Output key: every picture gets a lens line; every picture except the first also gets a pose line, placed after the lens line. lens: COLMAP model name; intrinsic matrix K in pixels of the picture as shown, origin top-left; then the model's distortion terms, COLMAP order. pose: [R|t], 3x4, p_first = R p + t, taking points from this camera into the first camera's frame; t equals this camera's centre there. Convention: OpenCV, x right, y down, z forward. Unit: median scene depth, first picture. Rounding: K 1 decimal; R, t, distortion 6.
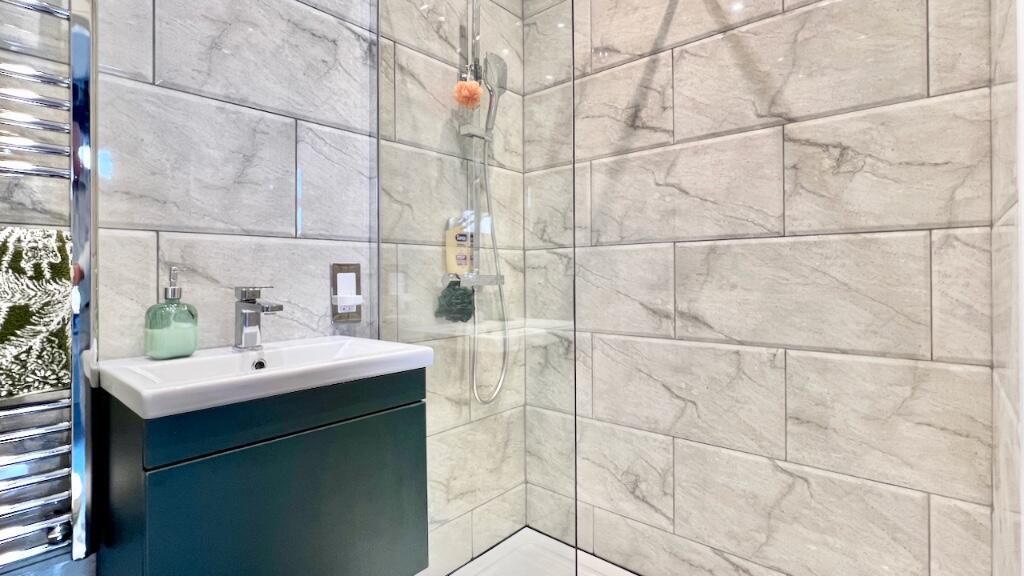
lens RADIAL K [[479.0, 0, 513.2], [0, 479.0, 279.0], [0, 0, 1]] dist [-0.005006, -0.000551]
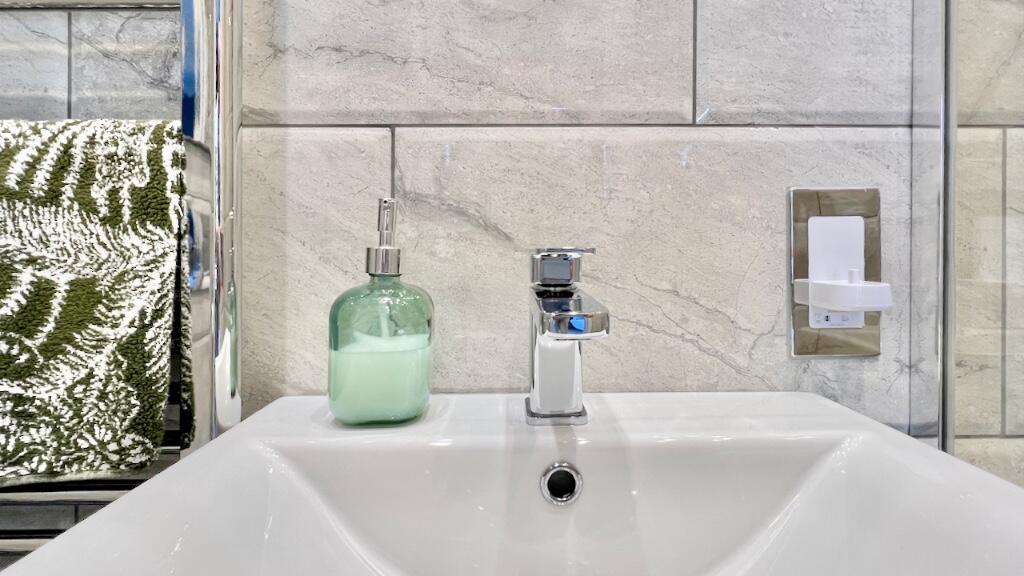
lens RADIAL K [[479.0, 0, 537.6], [0, 479.0, 249.4], [0, 0, 1]] dist [-0.005006, -0.000551]
pose [[0.661212, 0.006615, -0.750170, -0.324585], [-0.008299, 0.999964, 0.001503, 0.017854], [0.750153, 0.005232, 0.661243, 0.852238]]
